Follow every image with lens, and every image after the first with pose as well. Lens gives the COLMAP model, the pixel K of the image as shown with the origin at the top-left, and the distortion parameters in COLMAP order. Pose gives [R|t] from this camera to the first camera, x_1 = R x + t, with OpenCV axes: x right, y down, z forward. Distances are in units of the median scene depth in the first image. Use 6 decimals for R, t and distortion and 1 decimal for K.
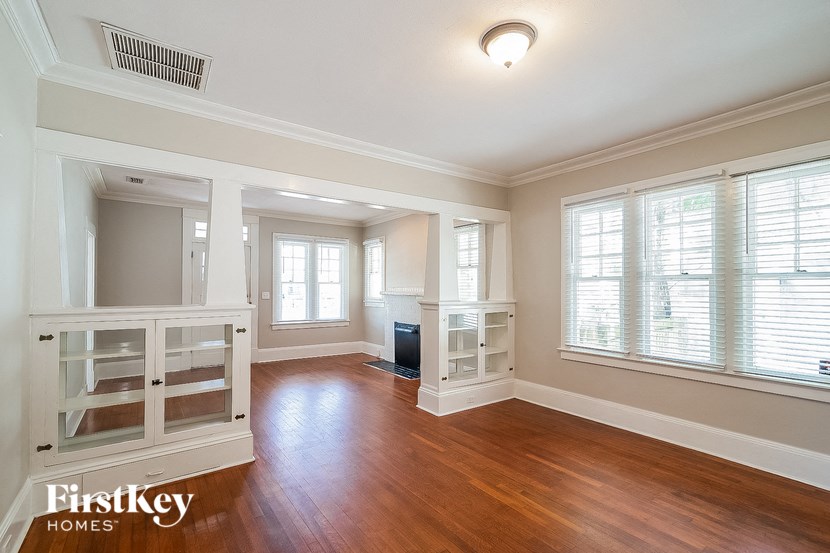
lens RADIAL K [[353.3, 0, 459.7], [0, 353.3, 285.7], [0, 0, 1]] dist [-0.000067, 0.000255]
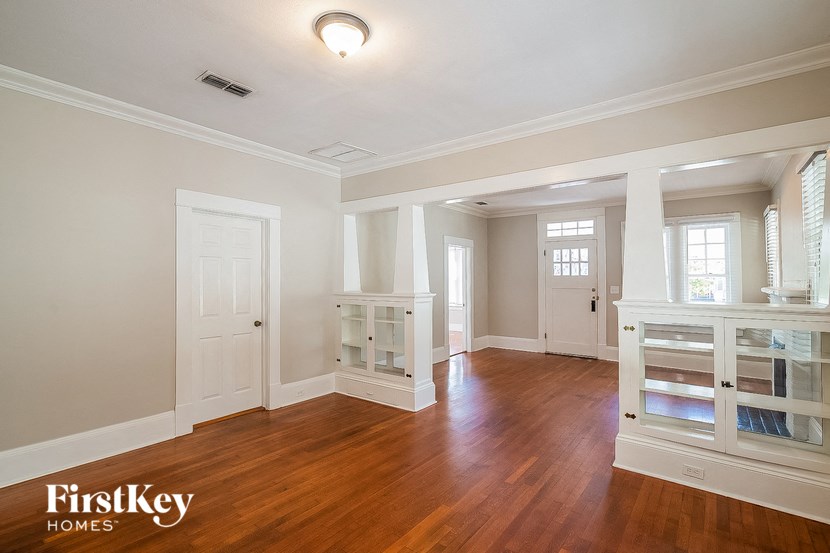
lens RADIAL K [[405.4, 0, 437.5], [0, 405.4, 275.9], [0, 0, 1]] dist [-0.000996, 0.000229]
pose [[0.285274, -0.015268, -0.958324, 0.503312], [0.005476, 0.999883, -0.014300, 0.004656], [0.958430, -0.001168, 0.285324, 0.362186]]
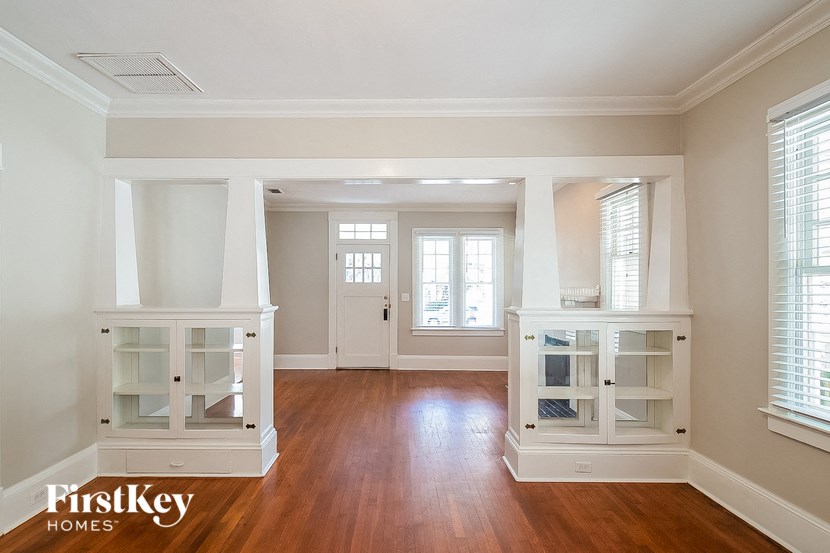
lens RADIAL K [[432.5, 0, 422.2], [0, 432.5, 289.0], [0, 0, 1]] dist [-0.002131, 0.000057]
pose [[0.794755, -0.001183, -0.606930, 0.242689], [0.005371, 0.999973, 0.005084, 0.000812], [0.606907, -0.007301, 0.794739, 0.199380]]
